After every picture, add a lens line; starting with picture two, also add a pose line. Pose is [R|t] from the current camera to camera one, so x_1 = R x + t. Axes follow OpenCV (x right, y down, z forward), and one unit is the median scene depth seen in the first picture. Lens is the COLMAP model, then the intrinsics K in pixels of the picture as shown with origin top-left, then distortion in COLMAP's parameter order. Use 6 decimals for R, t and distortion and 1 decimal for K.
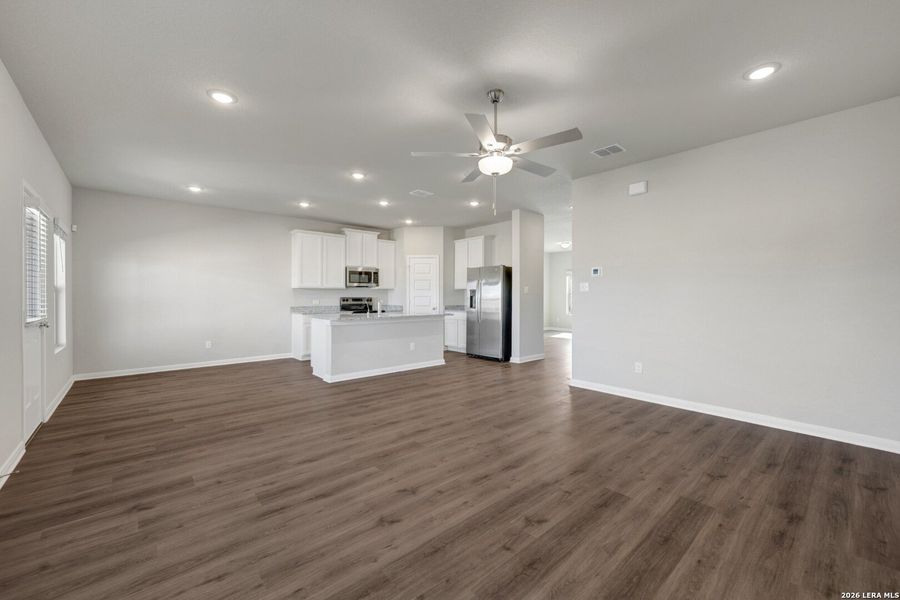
lens RADIAL K [[367.2, 0, 445.6], [0, 367.2, 297.7], [0, 0, 1]] dist [-0.000565, -0.000058]
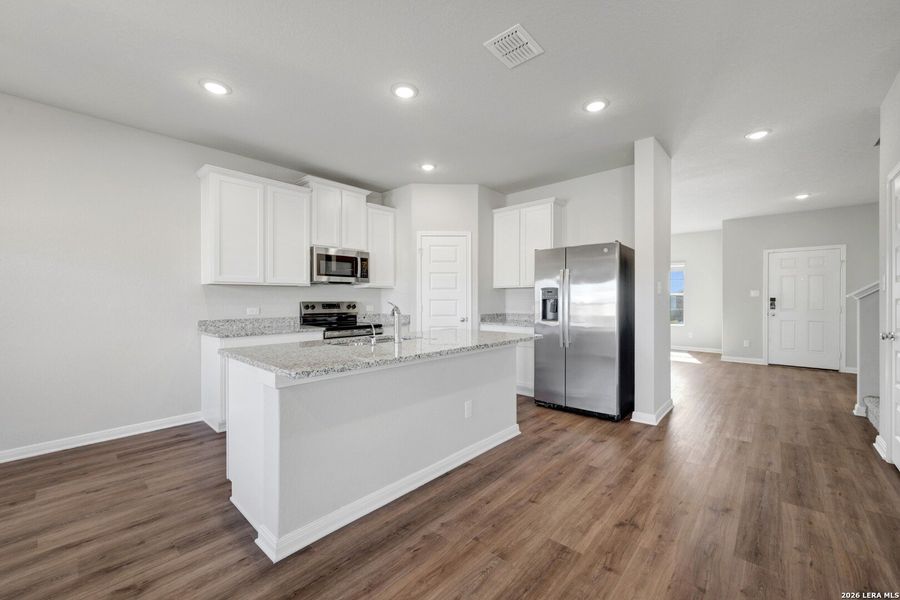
lens RADIAL K [[362.7, 0, 452.6], [0, 362.7, 298.3], [0, 0, 1]] dist [-0.002249, -0.000211]
pose [[0.991724, -0.001621, 0.128379, -0.144415], [0.002637, 0.999967, -0.007744, -0.001719], [-0.128362, 0.008018, 0.991695, 0.477955]]
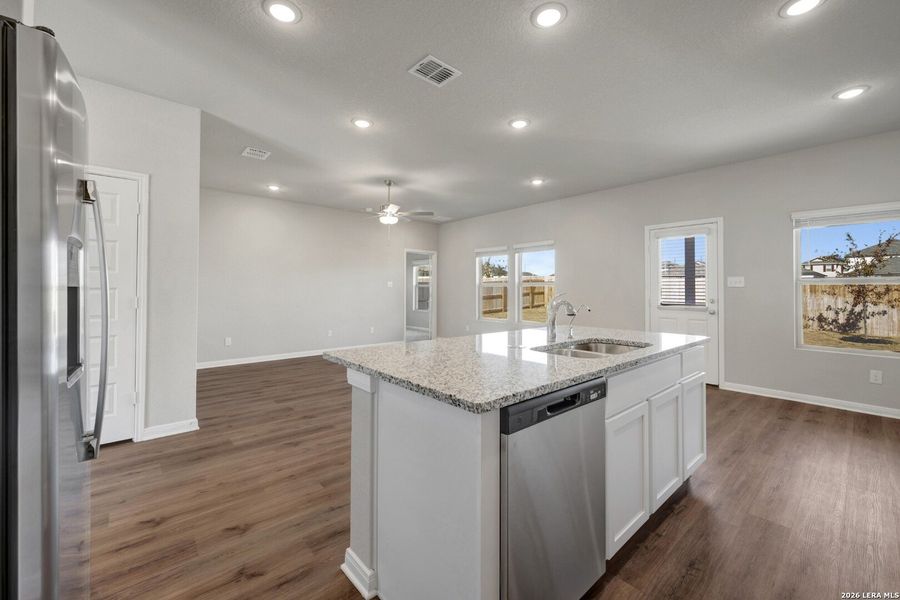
lens RADIAL K [[377.3, 0, 450.0], [0, 377.3, 300.0], [0, 0, 1]] dist [0.000174, 0.000026]
pose [[-0.999880, 0.000521, -0.015462, -0.063337], [-0.000021, 0.999385, 0.035071, -0.007615], [0.015471, 0.035067, -0.999265, 1.155787]]
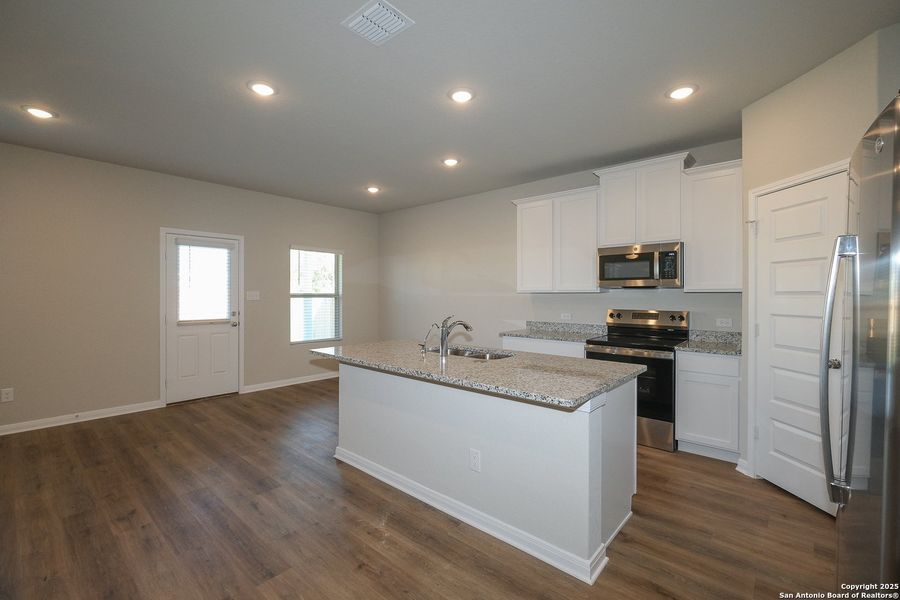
lens RADIAL K [[392.8, 0, 452.2], [0, 392.8, 288.0], [0, 0, 1]] dist [-0.008615, -0.000115]
pose [[0.136954, -0.010965, -0.990517, 0.241459], [-0.007898, 0.999895, -0.012161, -0.023812], [0.990546, 0.009488, 0.136853, 0.797397]]
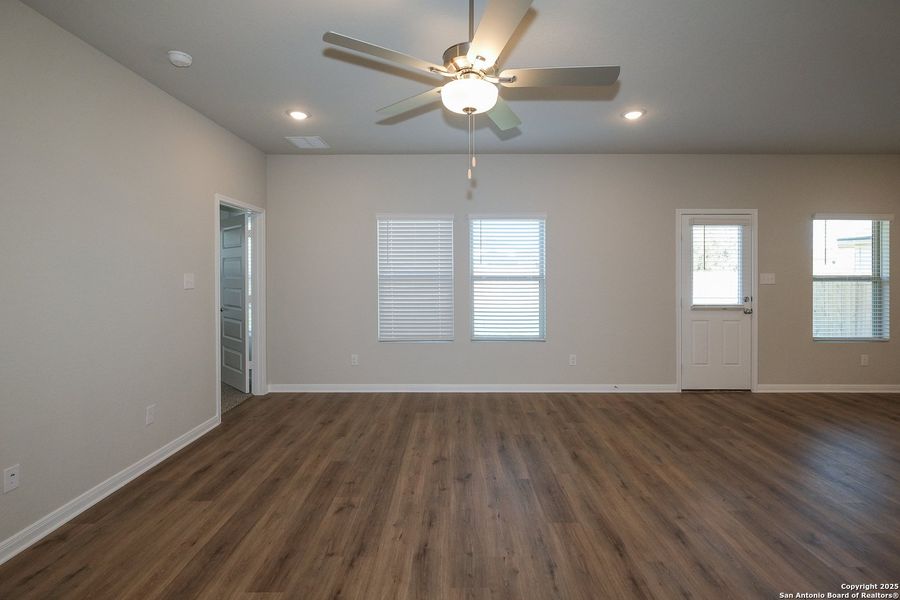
lens RADIAL K [[401.6, 0, 467.2], [0, 401.6, 279.1], [0, 0, 1]] dist [0.000045, 0.000488]
pose [[-0.637663, 0.011754, -0.770226, 0.254492], [-0.001311, 0.999866, 0.016343, -0.024743], [0.770315, 0.011431, -0.637562, 0.560810]]
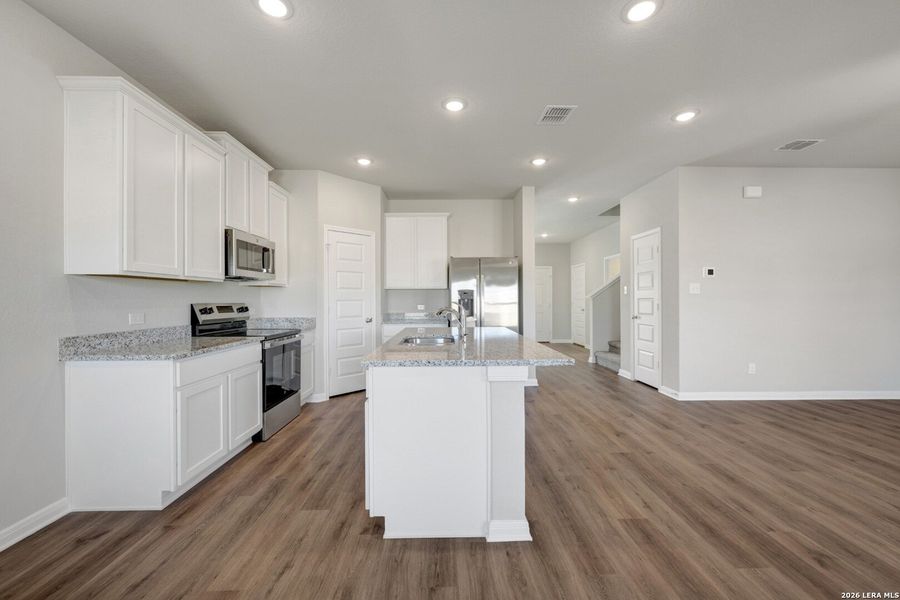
lens RADIAL K [[362.7, 0, 452.6], [0, 362.7, 298.3], [0, 0, 1]] dist [-0.002249, -0.000211]
pose [[0.630936, -0.001175, 0.775834, -0.462949], [0.008539, 0.999949, -0.005430, -0.002602], [-0.775788, 0.010051, 0.630913, 0.606458]]
